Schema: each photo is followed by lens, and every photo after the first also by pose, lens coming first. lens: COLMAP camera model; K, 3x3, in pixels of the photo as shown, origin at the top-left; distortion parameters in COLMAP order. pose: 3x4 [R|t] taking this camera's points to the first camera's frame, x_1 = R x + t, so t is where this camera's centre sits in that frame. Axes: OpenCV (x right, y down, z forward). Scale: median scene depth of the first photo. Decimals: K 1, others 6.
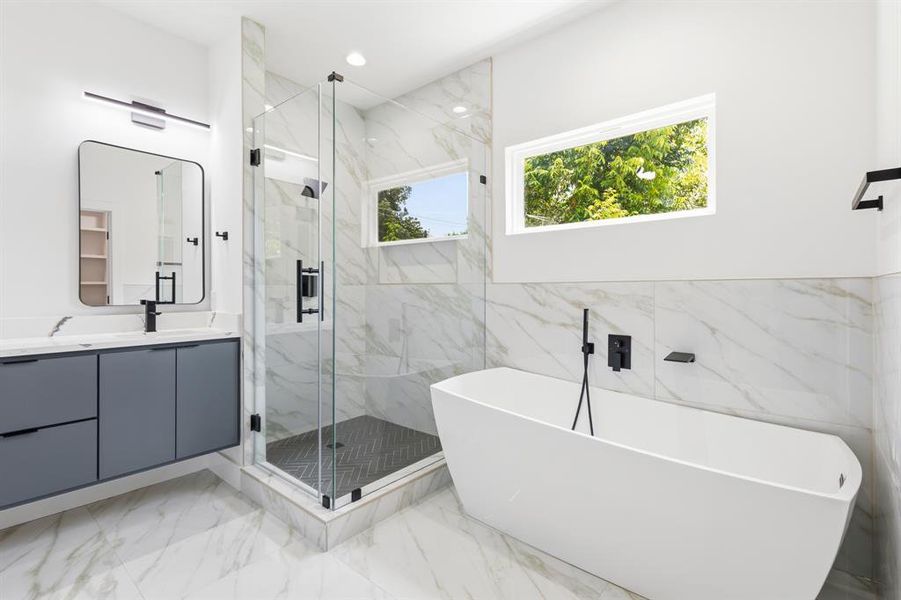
lens RADIAL K [[412.2, 0, 453.0], [0, 412.2, 297.9], [0, 0, 1]] dist [0.004865, -0.000589]
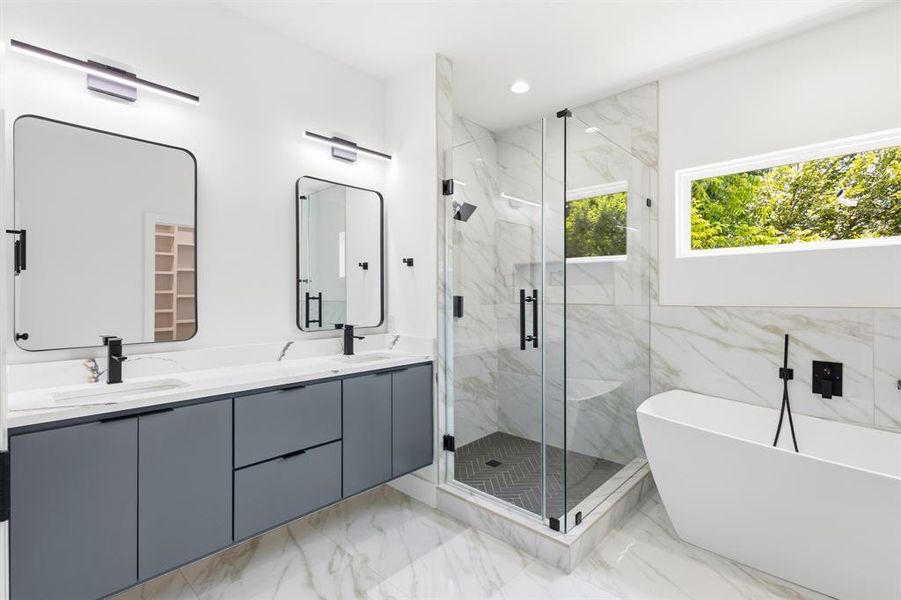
lens RADIAL K [[412.3, 0, 450.4], [0, 412.3, 302.9], [0, 0, 1]] dist [0.004427, 0.000373]
pose [[0.998554, -0.002053, -0.053713, -0.414232], [0.001914, 0.999995, -0.002635, -0.046586], [0.053718, 0.002529, 0.998553, -0.037124]]
